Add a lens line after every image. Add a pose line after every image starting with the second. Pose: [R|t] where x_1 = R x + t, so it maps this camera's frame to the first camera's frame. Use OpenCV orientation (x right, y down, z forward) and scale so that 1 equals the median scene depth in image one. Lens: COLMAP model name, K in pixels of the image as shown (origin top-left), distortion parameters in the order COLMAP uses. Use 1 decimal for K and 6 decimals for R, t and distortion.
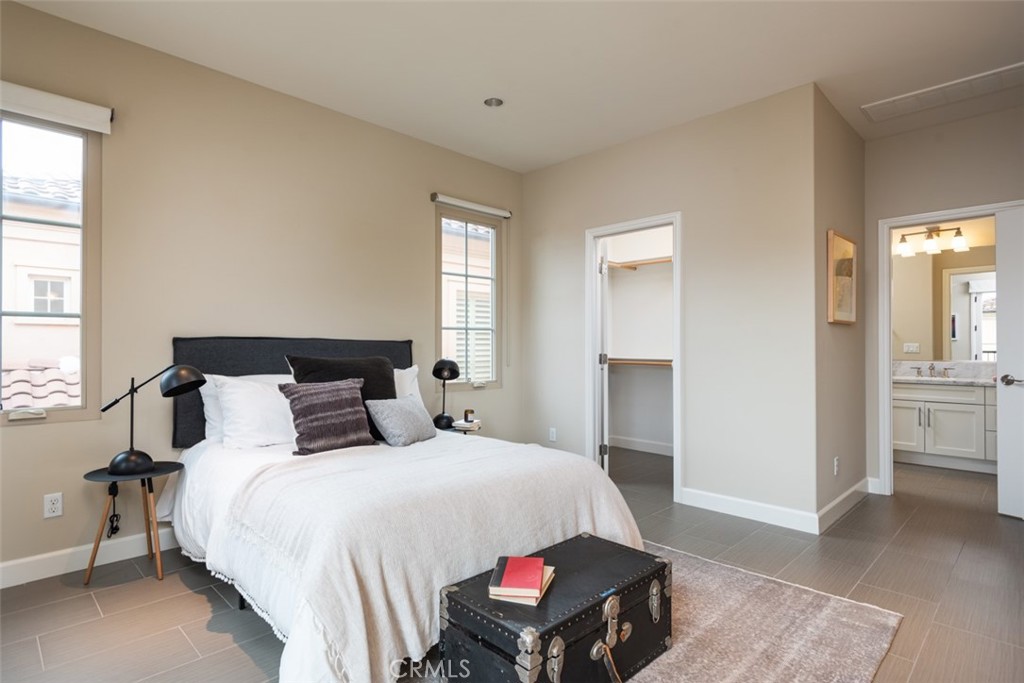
lens RADIAL K [[520.3, 0, 516.0], [0, 520.3, 341.5], [0, 0, 1]] dist [0.008196, -0.005489]
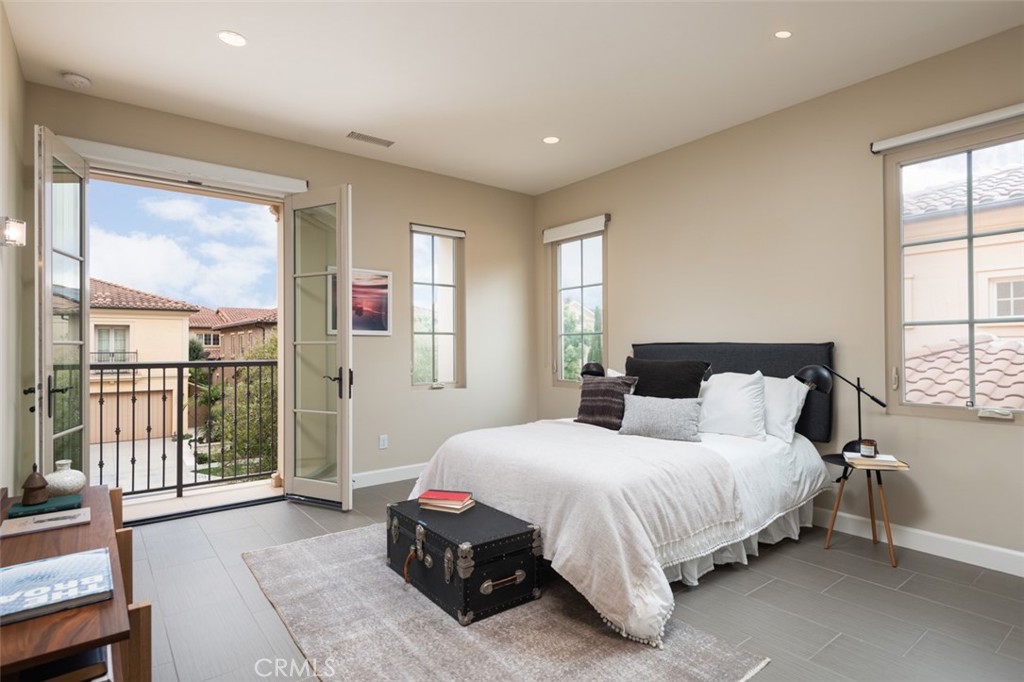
lens RADIAL K [[520.3, 0, 513.8], [0, 520.3, 344.1], [0, 0, 1]] dist [0.008196, -0.005489]
pose [[-0.109853, -0.008967, -0.993907, 0.796380], [0.011672, 0.999879, -0.010311, 0.002339], [0.993879, -0.012734, -0.109735, 0.709818]]
